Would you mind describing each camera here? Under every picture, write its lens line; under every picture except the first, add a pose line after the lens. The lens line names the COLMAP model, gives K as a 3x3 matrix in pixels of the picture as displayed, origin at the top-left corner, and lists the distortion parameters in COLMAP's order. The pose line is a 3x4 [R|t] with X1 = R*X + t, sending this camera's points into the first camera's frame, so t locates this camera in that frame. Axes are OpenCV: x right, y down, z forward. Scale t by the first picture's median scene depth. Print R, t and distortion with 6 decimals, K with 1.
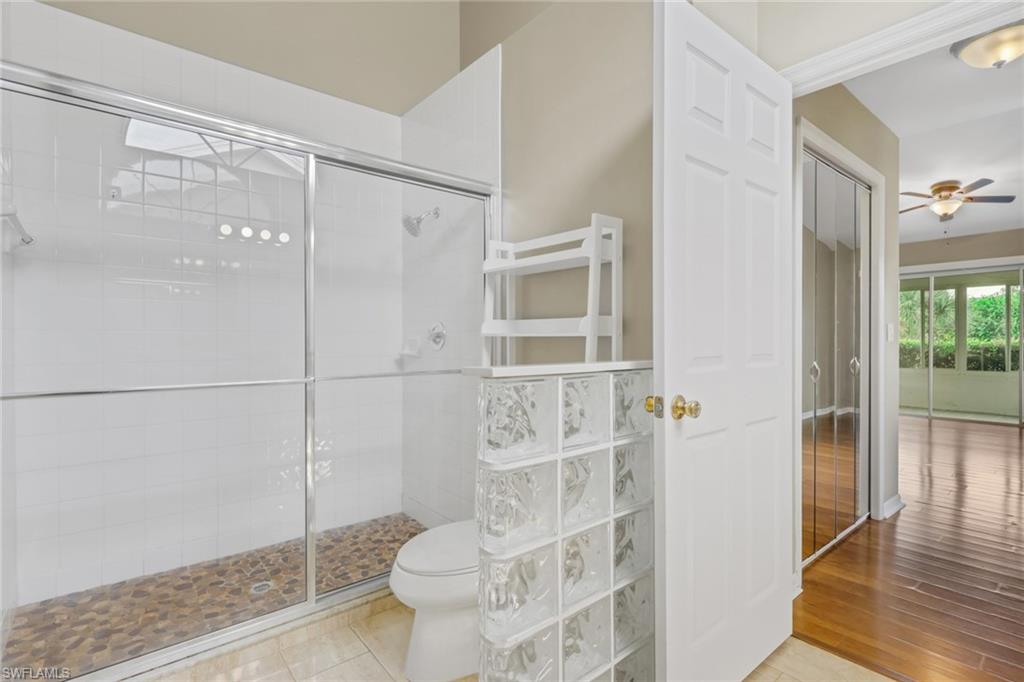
lens RADIAL K [[502.7, 0, 512.4], [0, 502.7, 341.1], [0, 0, 1]] dist [-0.000769, -0.000125]
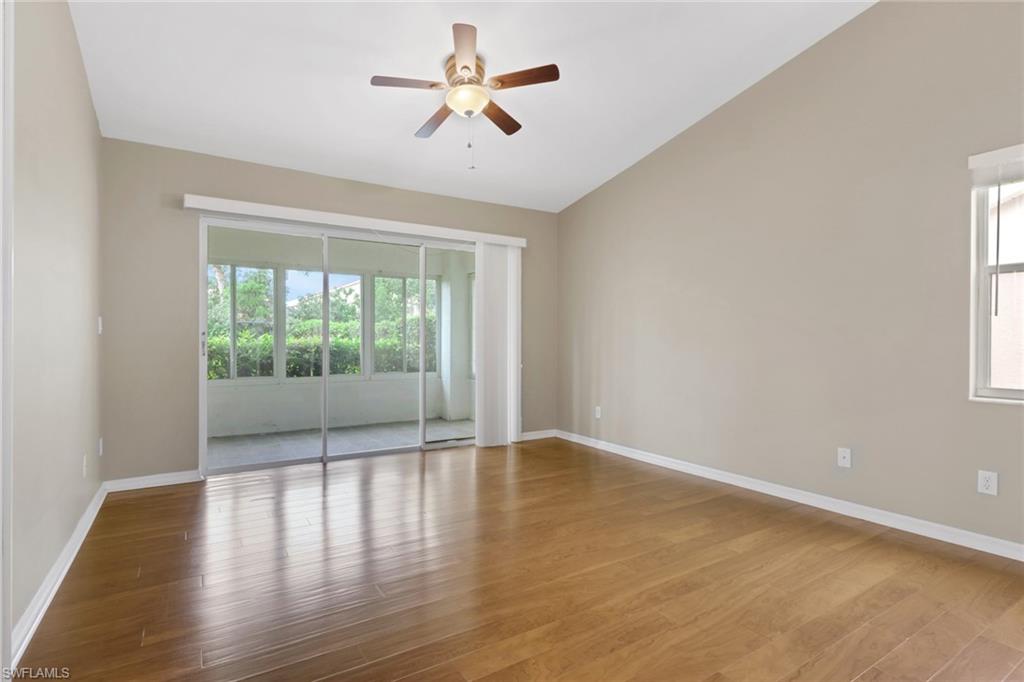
lens RADIAL K [[502.7, 0, 511.5], [0, 502.7, 342.2], [0, 0, 1]] dist [-0.000769, -0.000125]
pose [[0.130366, -0.007321, 0.991439, 0.193833], [-0.003478, 0.999963, 0.007841, -0.003102], [-0.991460, -0.004471, 0.130335, 0.561700]]
